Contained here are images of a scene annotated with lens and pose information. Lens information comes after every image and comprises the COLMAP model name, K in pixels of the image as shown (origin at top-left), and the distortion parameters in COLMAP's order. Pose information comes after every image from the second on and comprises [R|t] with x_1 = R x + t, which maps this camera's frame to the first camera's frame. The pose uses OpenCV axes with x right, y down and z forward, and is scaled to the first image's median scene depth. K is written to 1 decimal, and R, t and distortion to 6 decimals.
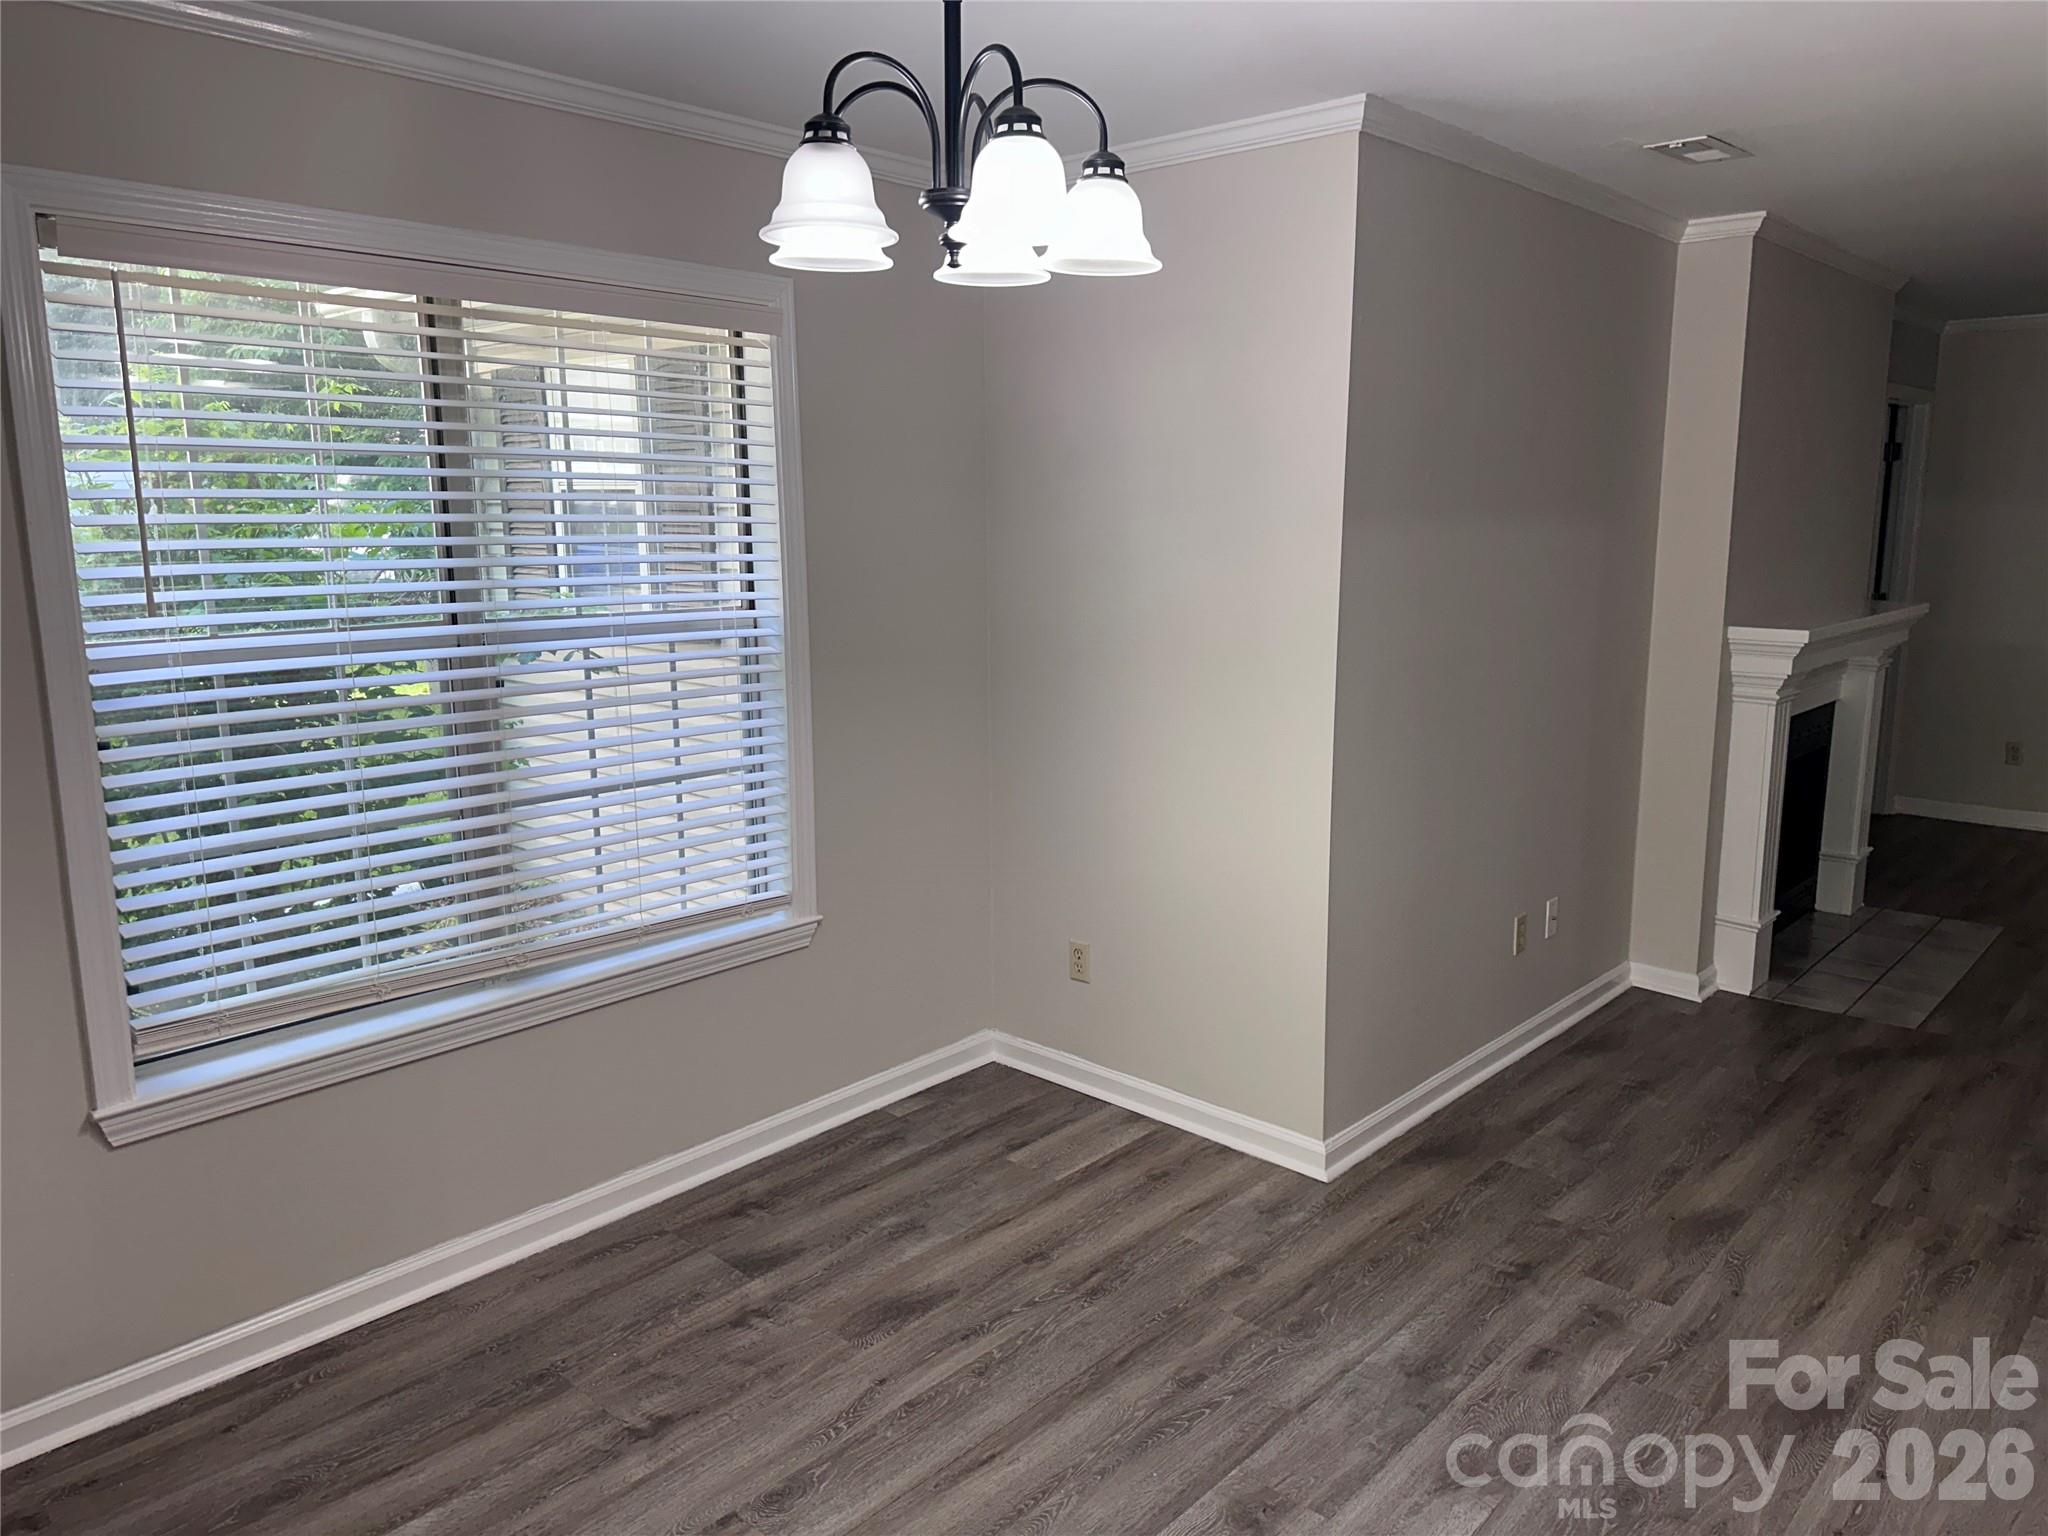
lens RADIAL K [[1460.0, 0, 1026.3], [0, 1460.0, 744.0], [0, 0, 1]] dist [0.111492, -0.168065]
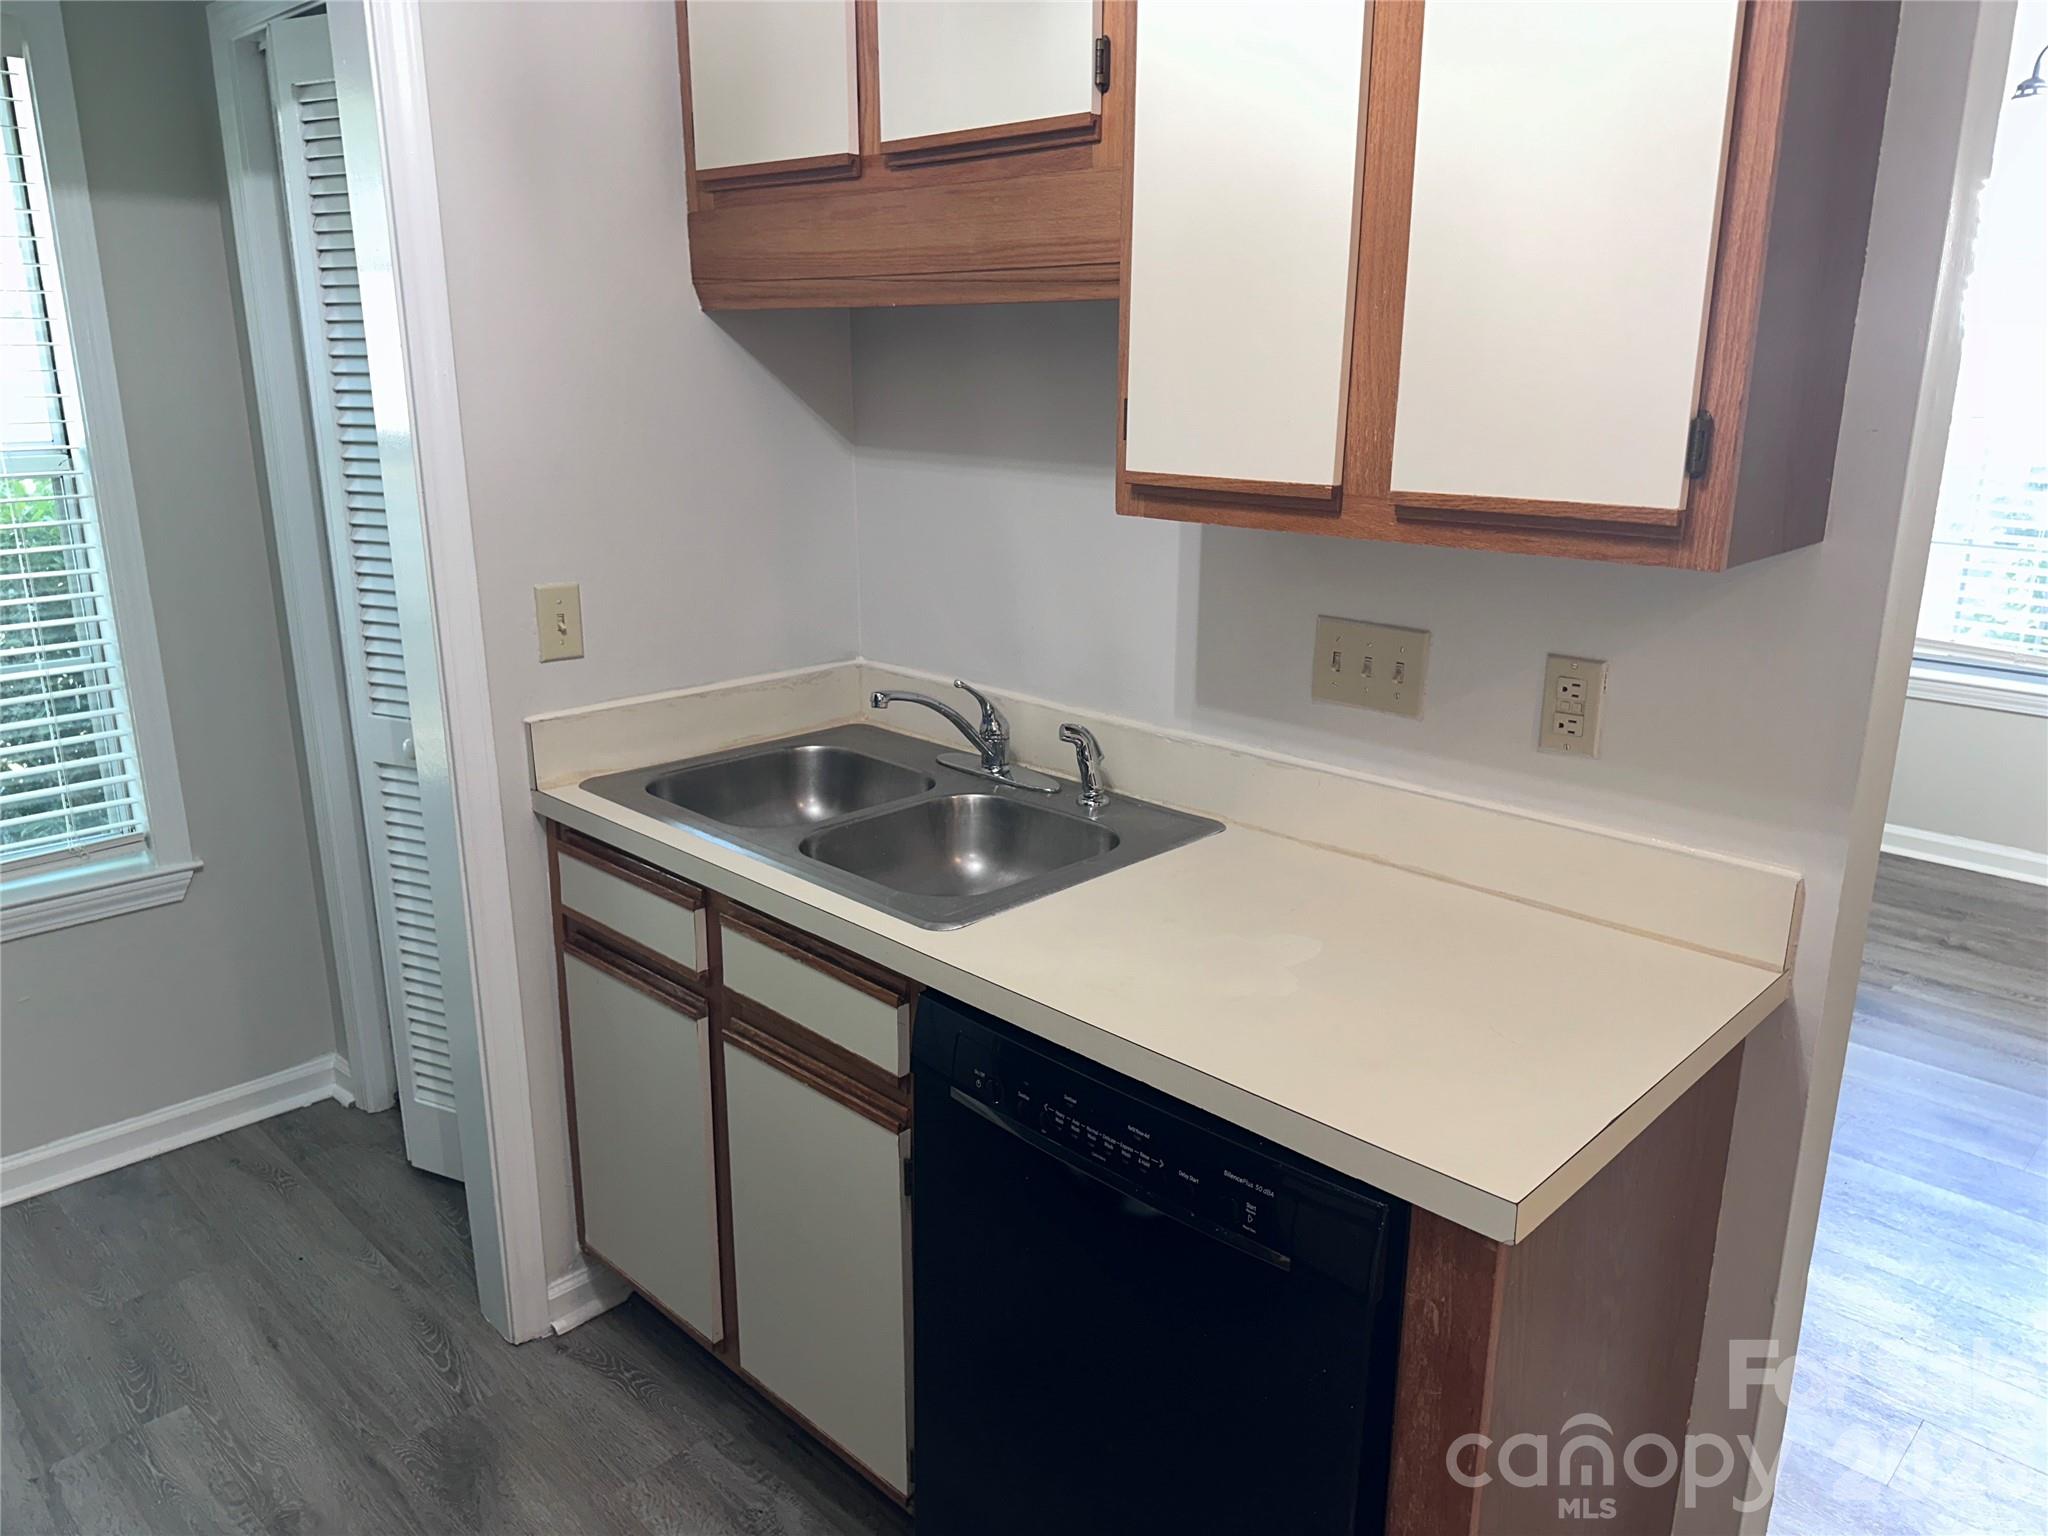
lens RADIAL K [[1431.3, 0, 1016.5], [0, 1431.3, 768.2], [0, 0, 1]] dist [0.104570, -0.124267]
pose [[-0.032573, 0.284166, -0.958222, 0.894047], [-0.180769, 0.941244, 0.285276, 0.025599], [0.982986, 0.182509, 0.020710, -0.008674]]
